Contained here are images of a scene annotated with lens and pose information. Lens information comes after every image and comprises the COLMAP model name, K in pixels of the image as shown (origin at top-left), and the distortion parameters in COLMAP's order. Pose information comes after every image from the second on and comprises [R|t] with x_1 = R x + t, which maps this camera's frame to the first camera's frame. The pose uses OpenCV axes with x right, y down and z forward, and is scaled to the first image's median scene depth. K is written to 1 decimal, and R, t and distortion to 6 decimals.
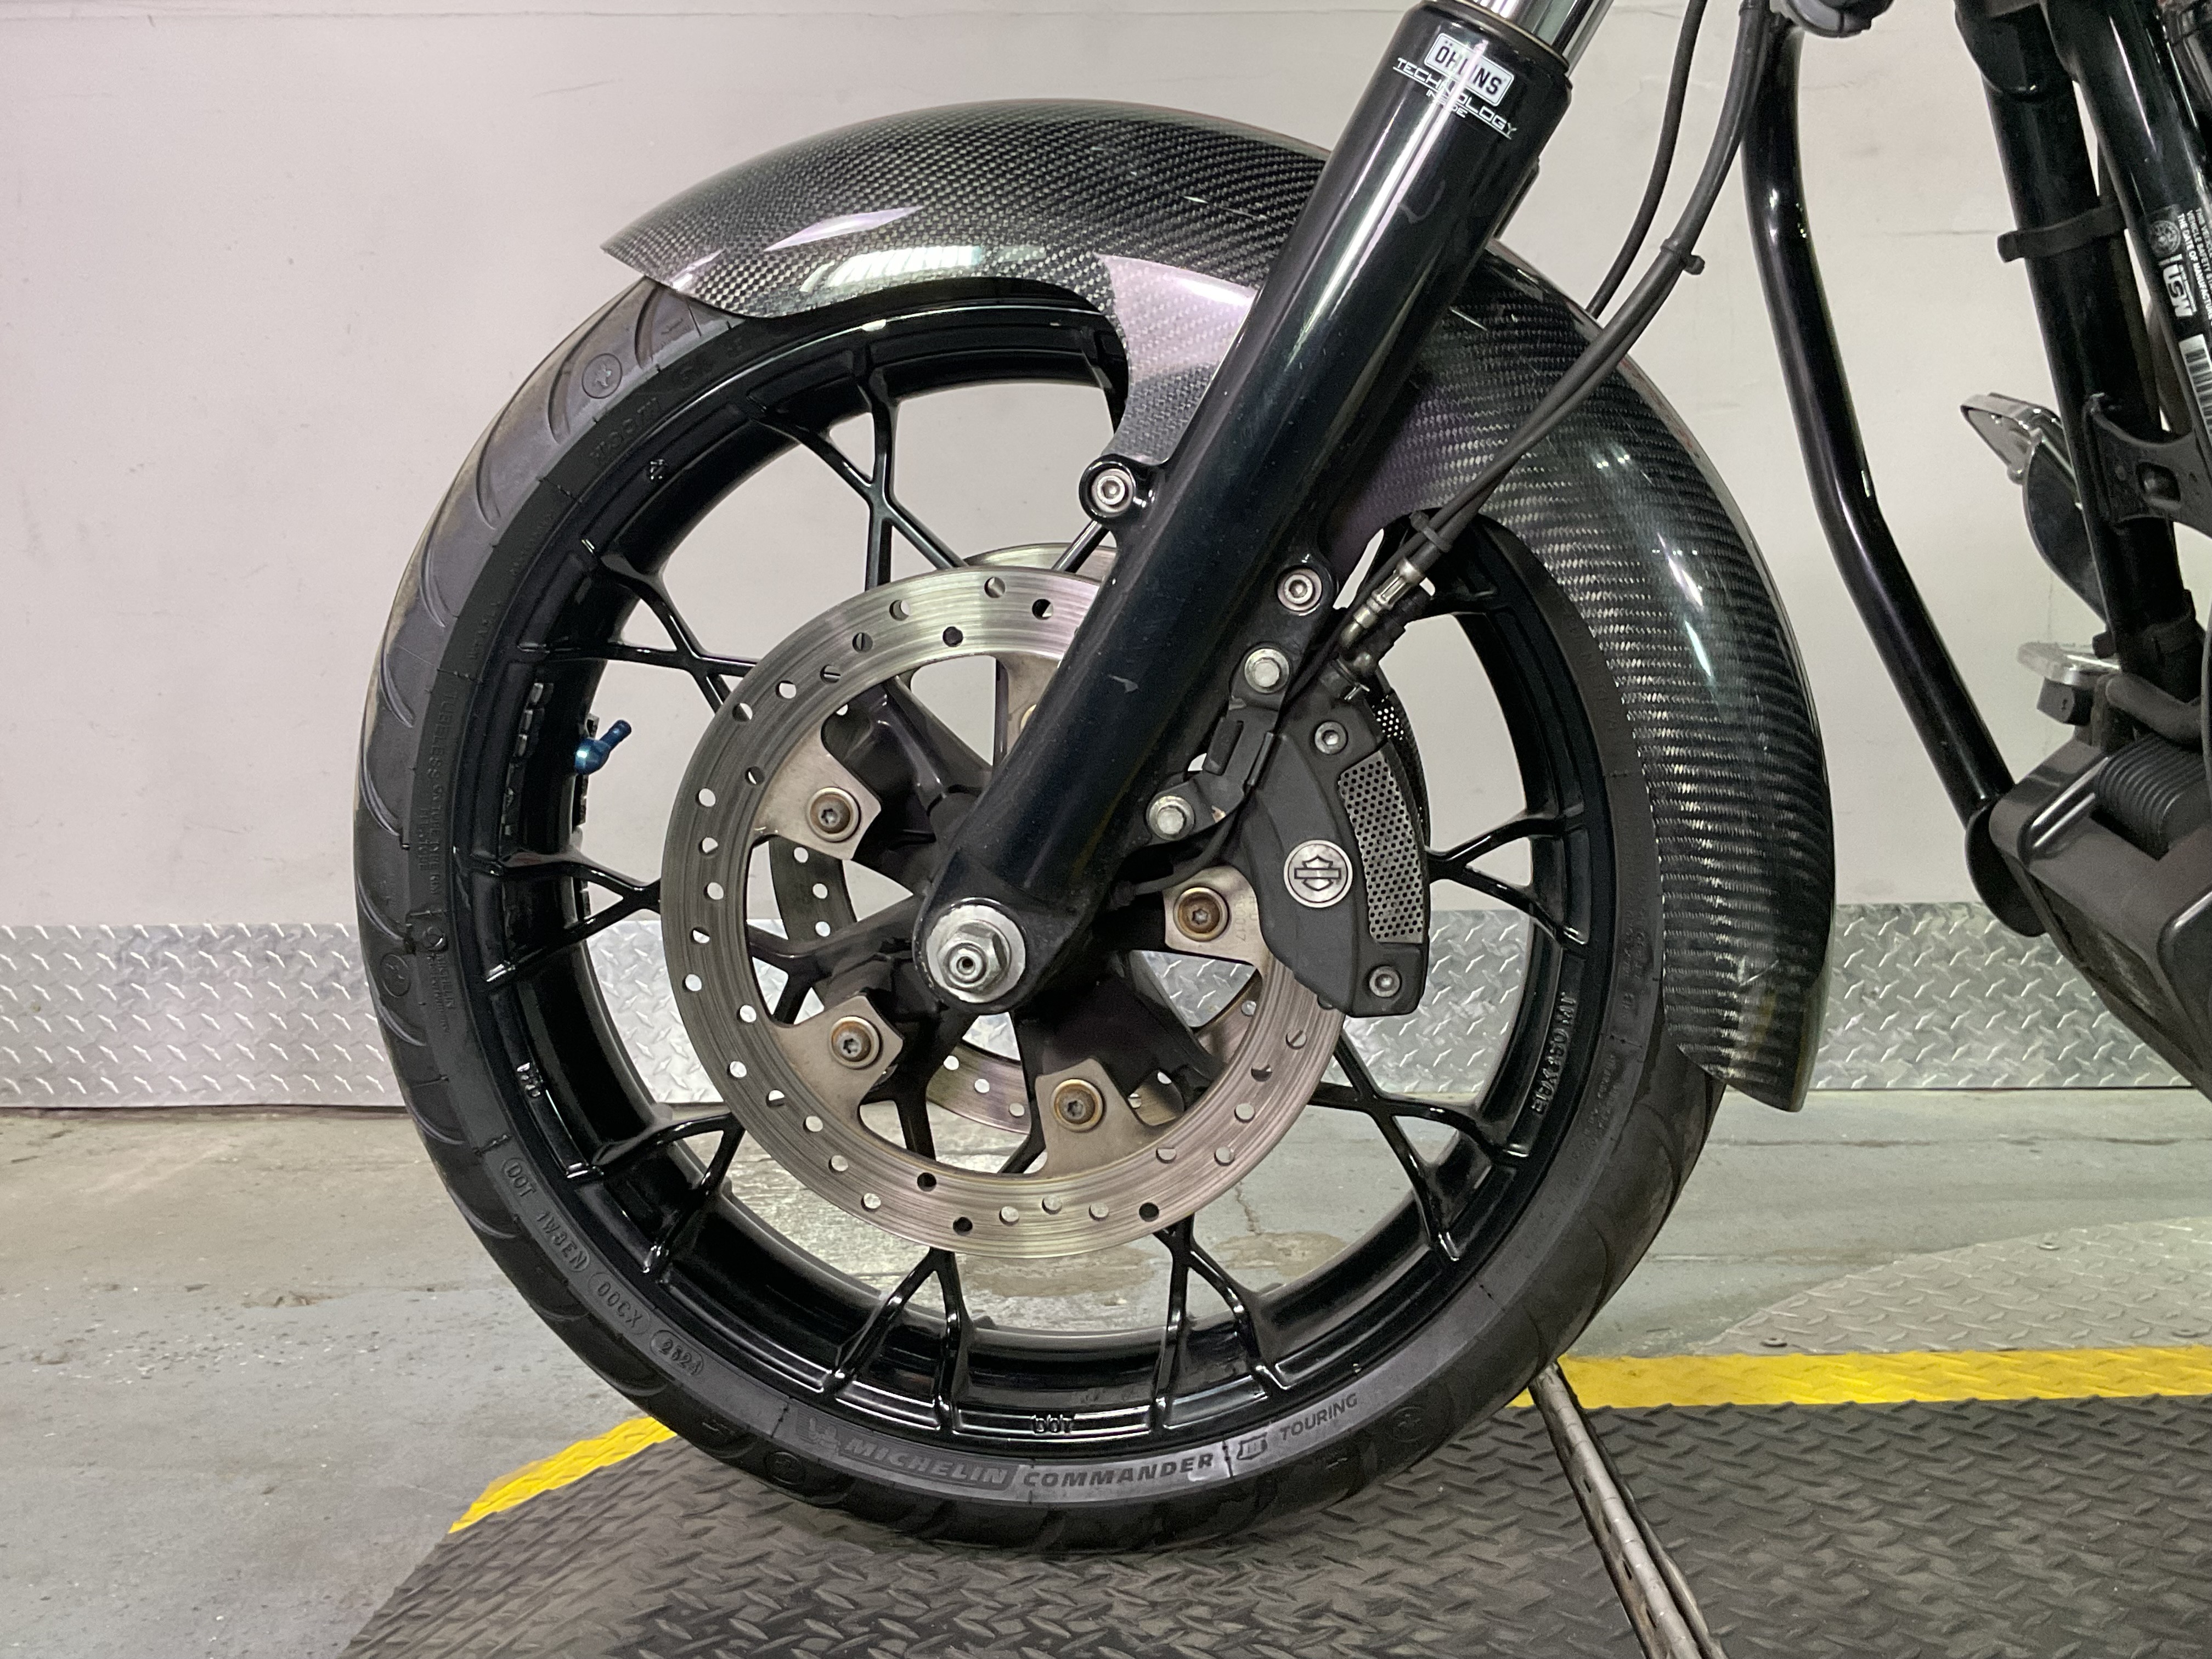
lens RADIAL K [[2319.0, 0, 1116.1], [0, 2319.0, 814.8], [0, 0, 1]] dist [0.053621, 0.000000]
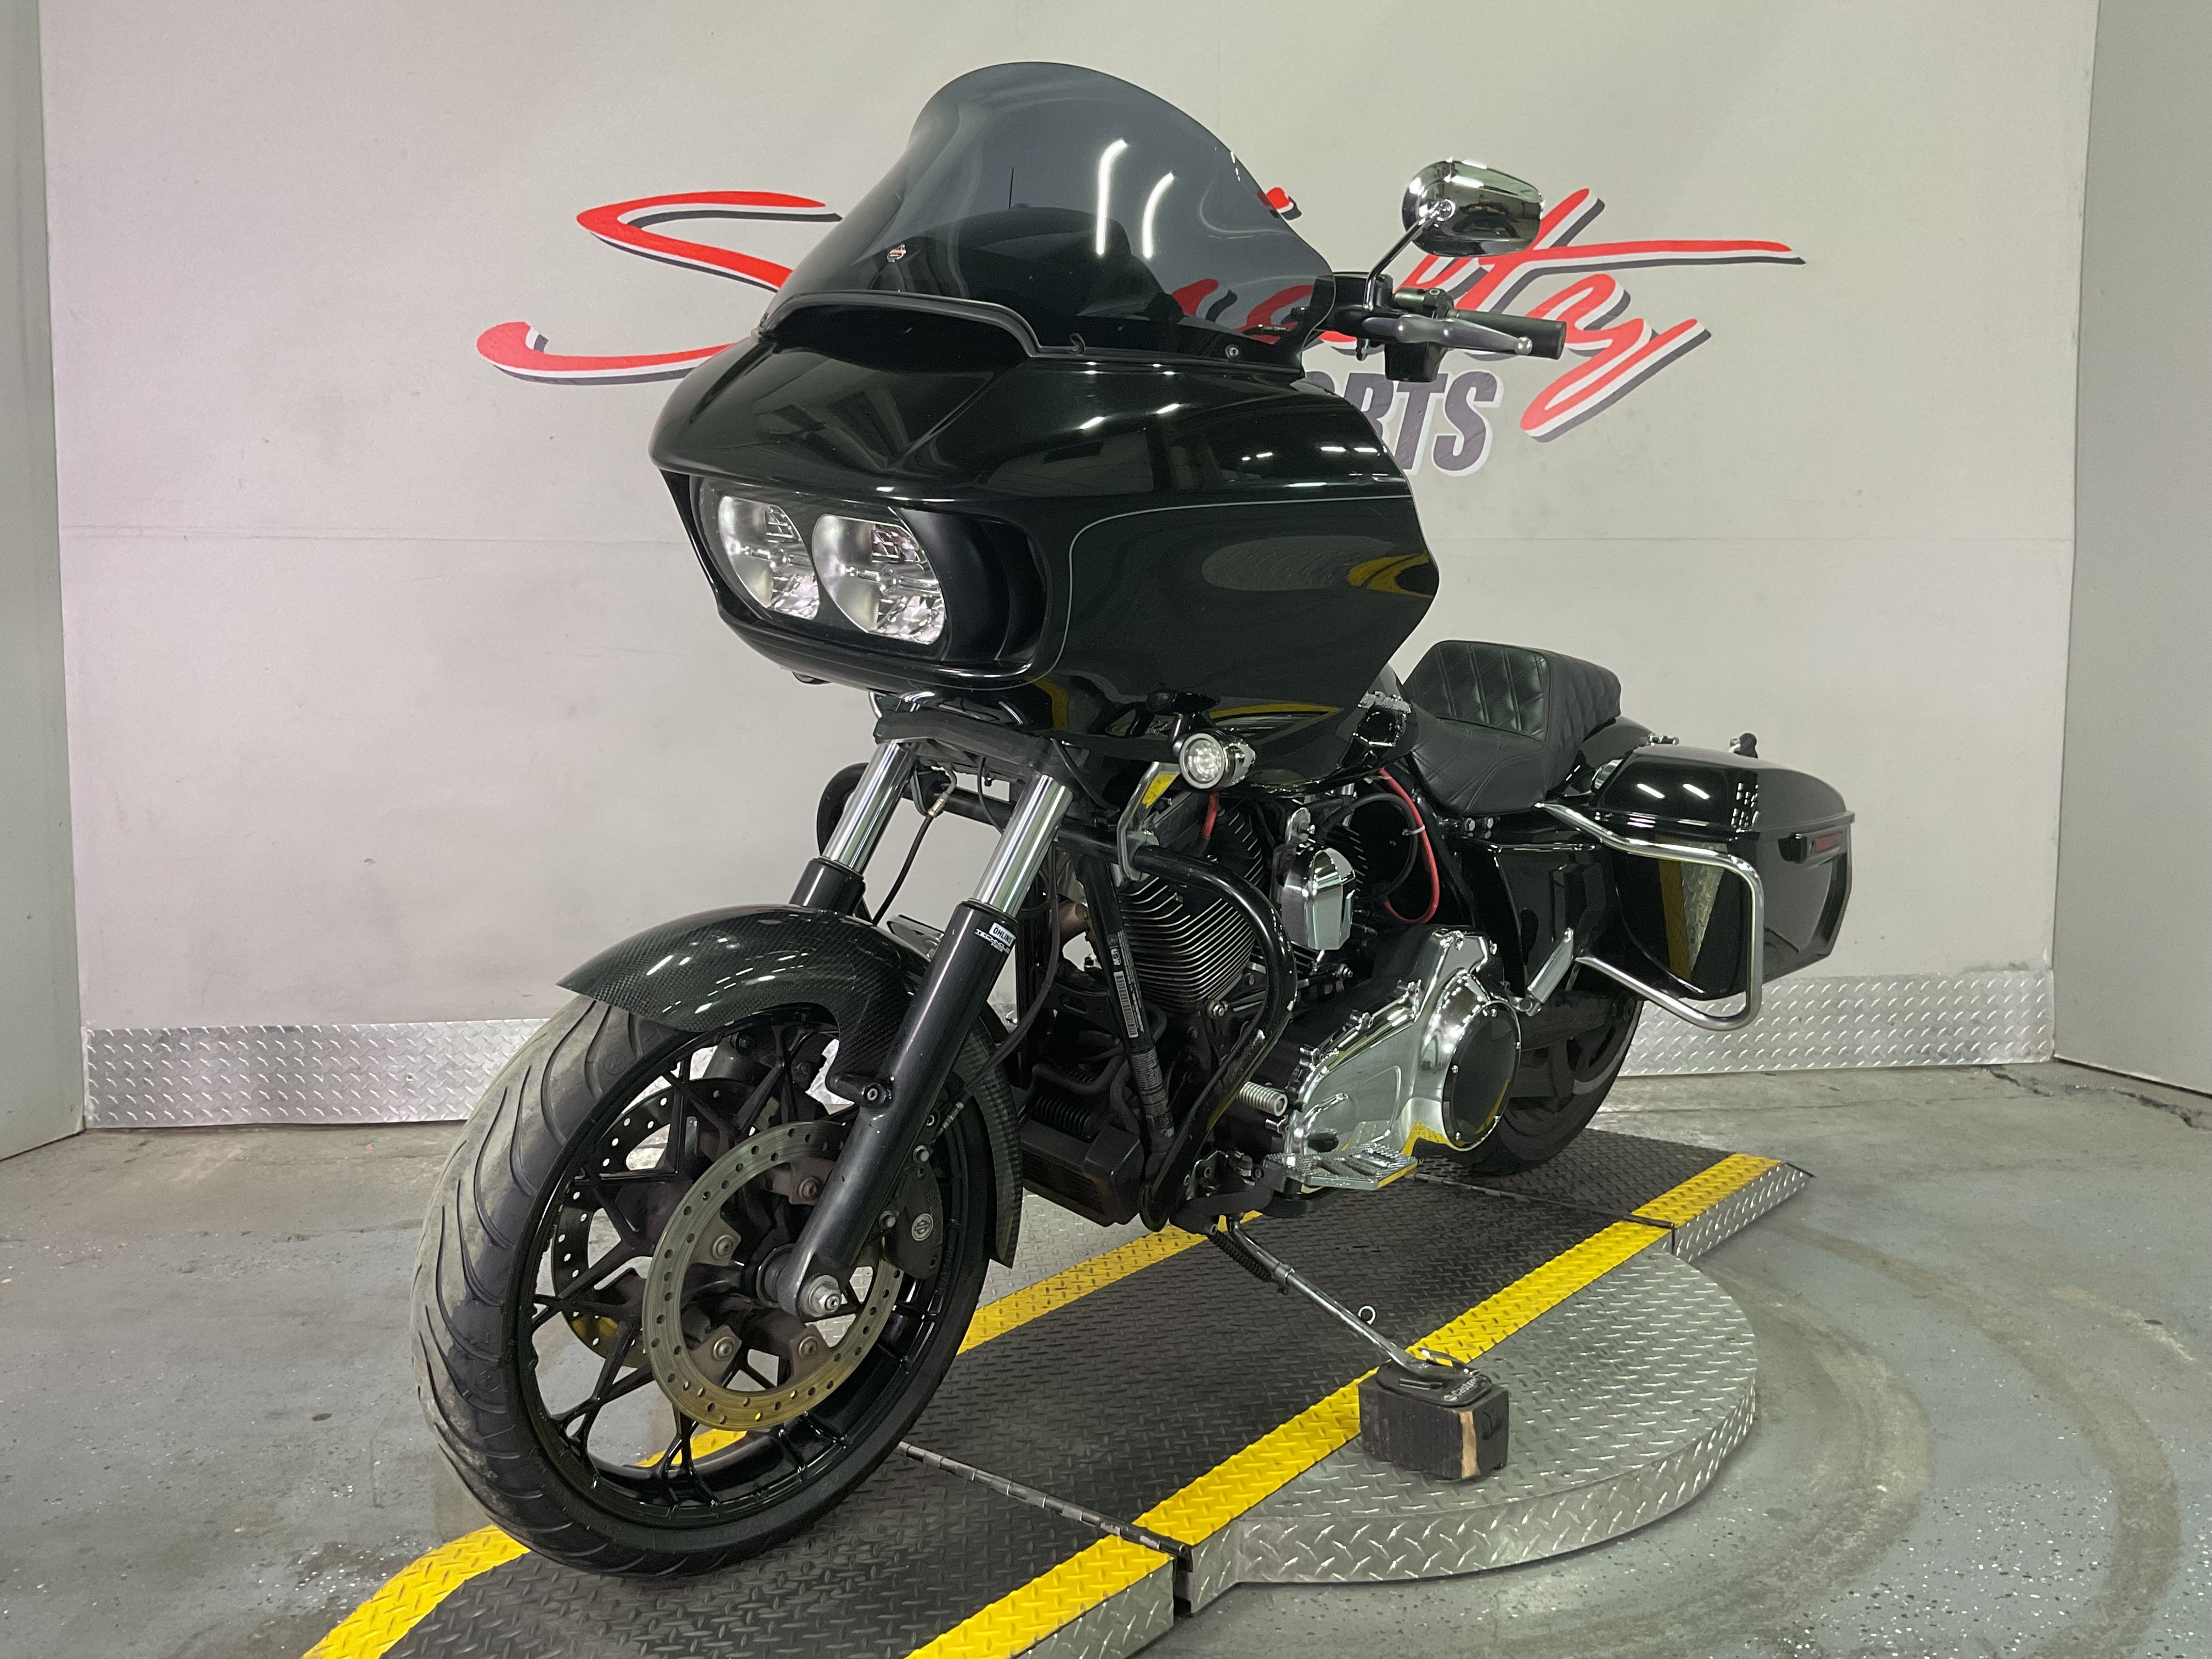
lens RADIAL K [[1951.3, 0, 1108.4], [0, 1951.3, 816.3], [0, 0, 1]] dist [0.021065, 0.000755]
pose [[0.994138, -0.005802, 0.107963, 0.159001], [0.002658, 0.999569, 0.029241, -0.186405], [-0.108086, -0.028783, 0.993725, -0.693808]]
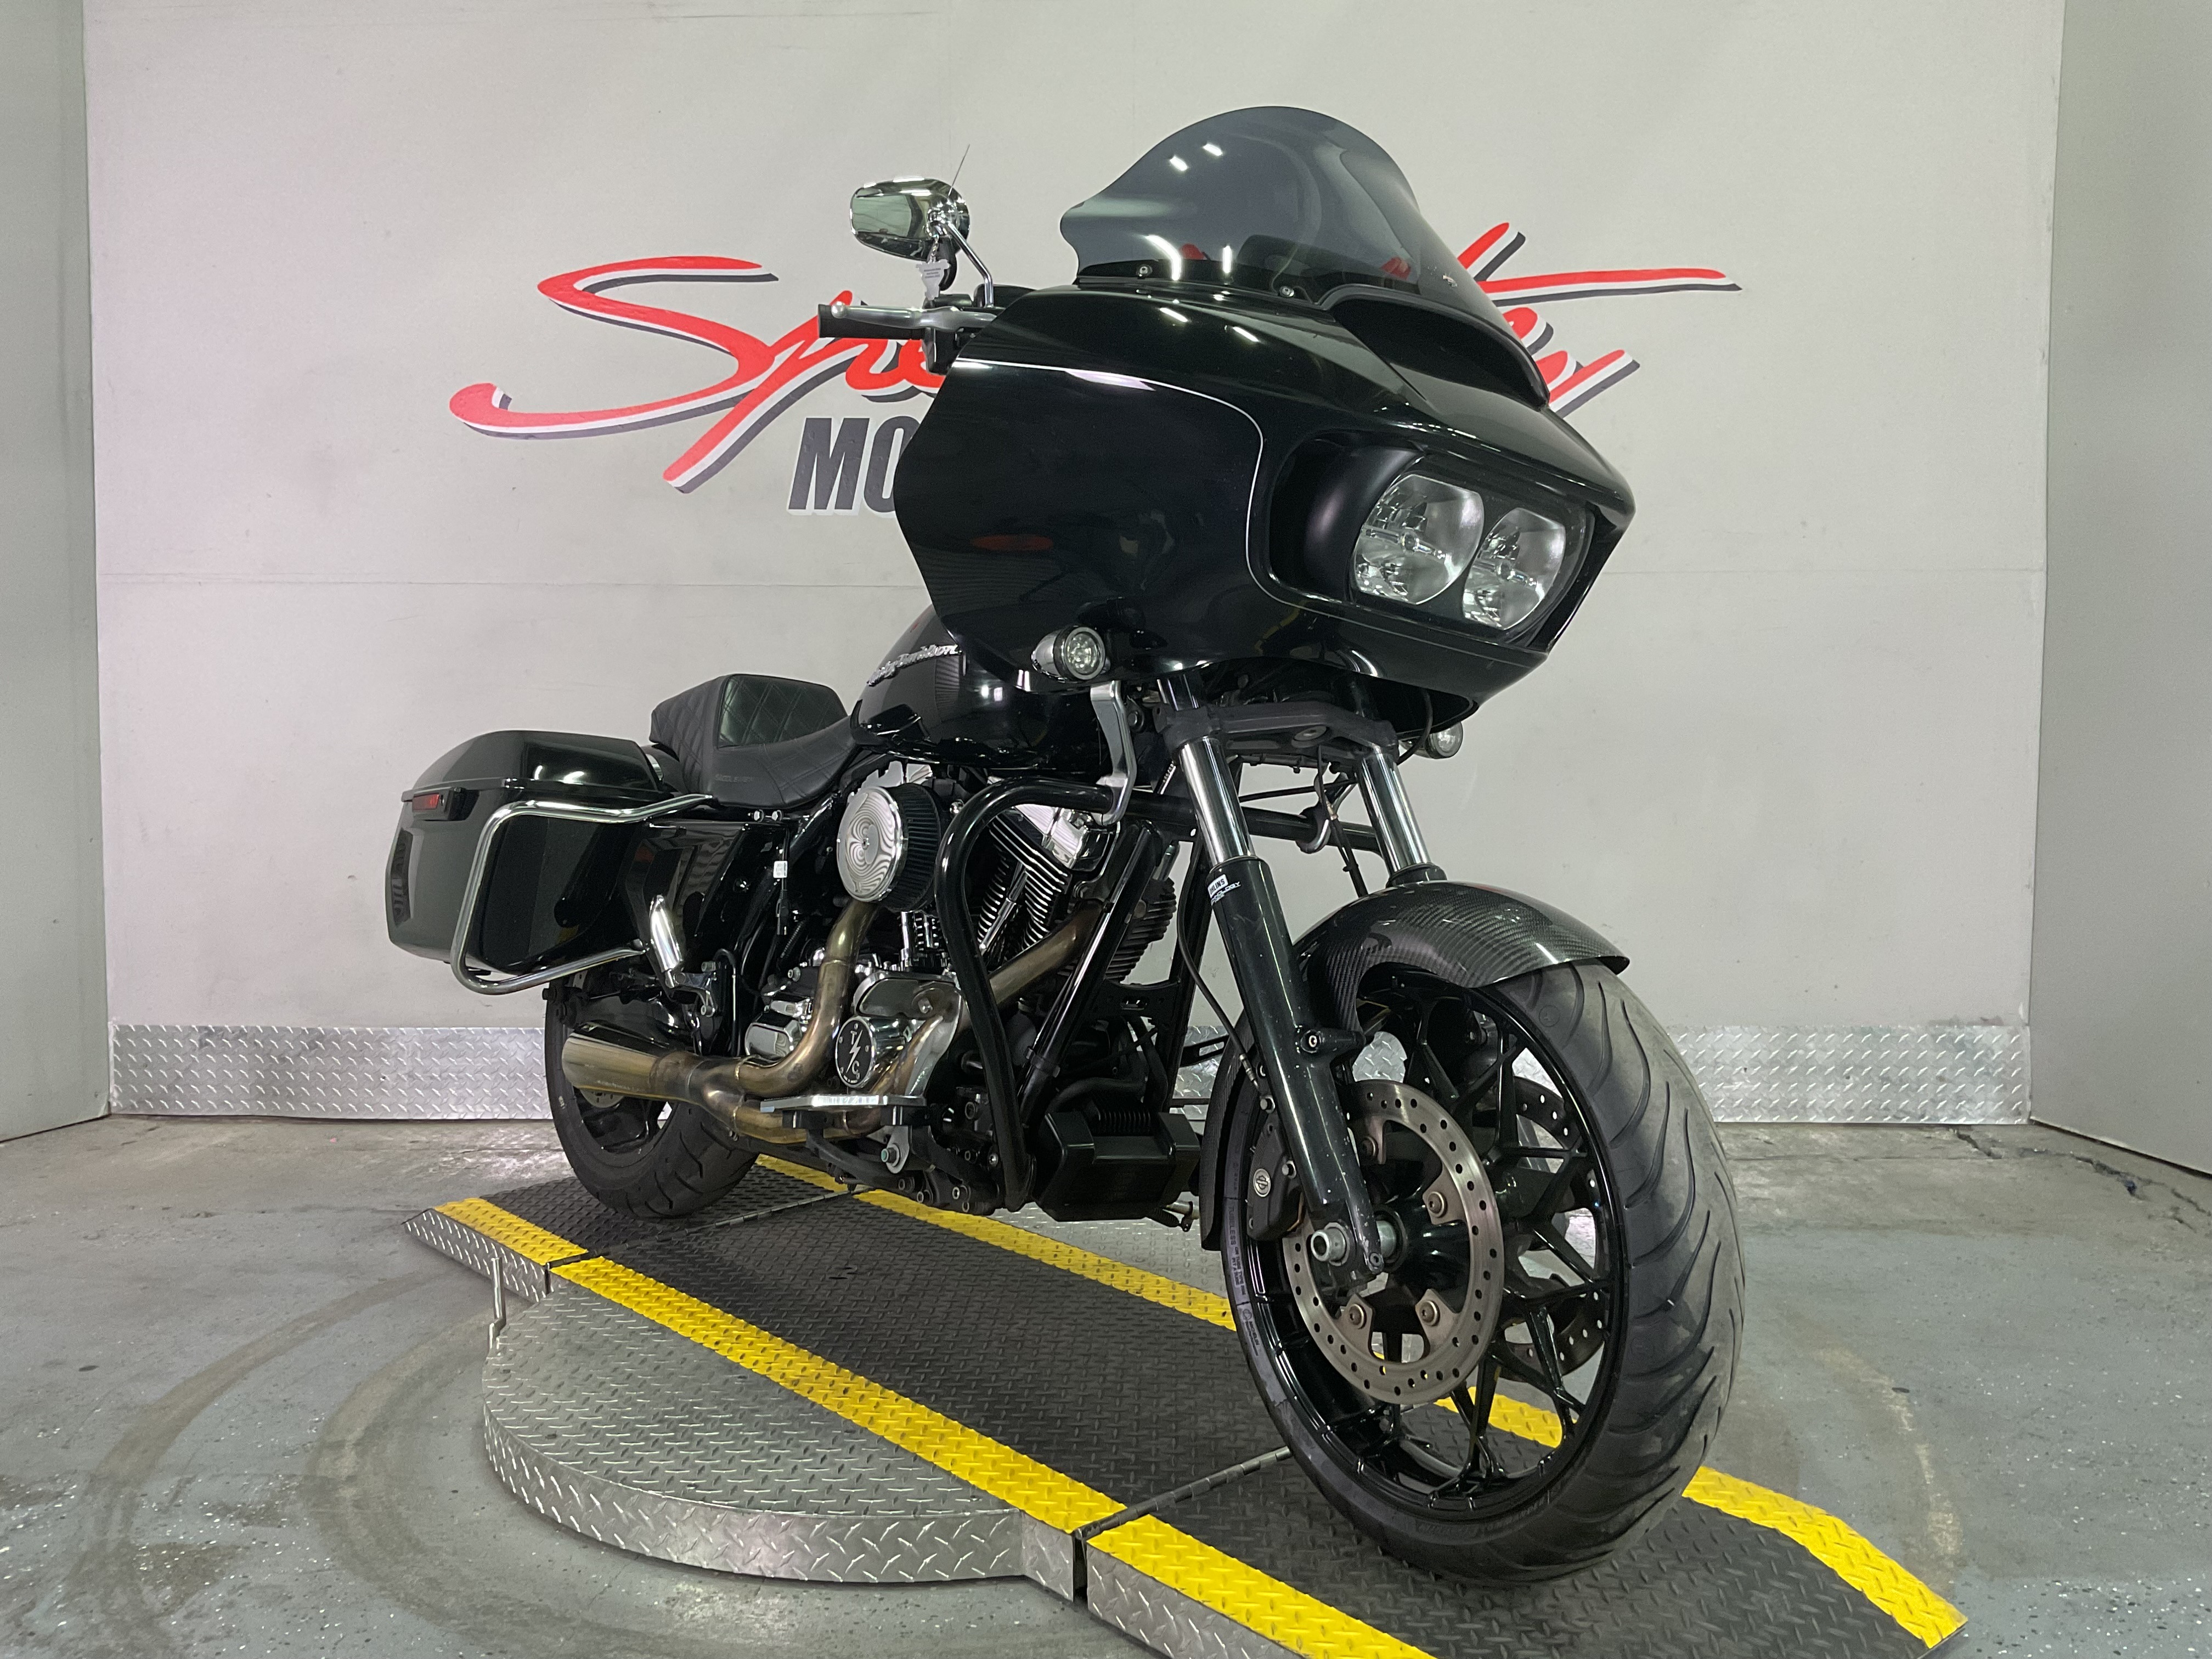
lens RADIAL K [[1852.4, 0, 1092.1], [0, 1852.4, 818.9], [0, 0, 1]] dist [0.036767, -0.036528]
pose [[0.998284, 0.009095, -0.057841, 0.520163], [-0.009117, 0.999958, -0.000117, -0.160172], [0.057838, 0.000644, 0.998326, -0.656867]]
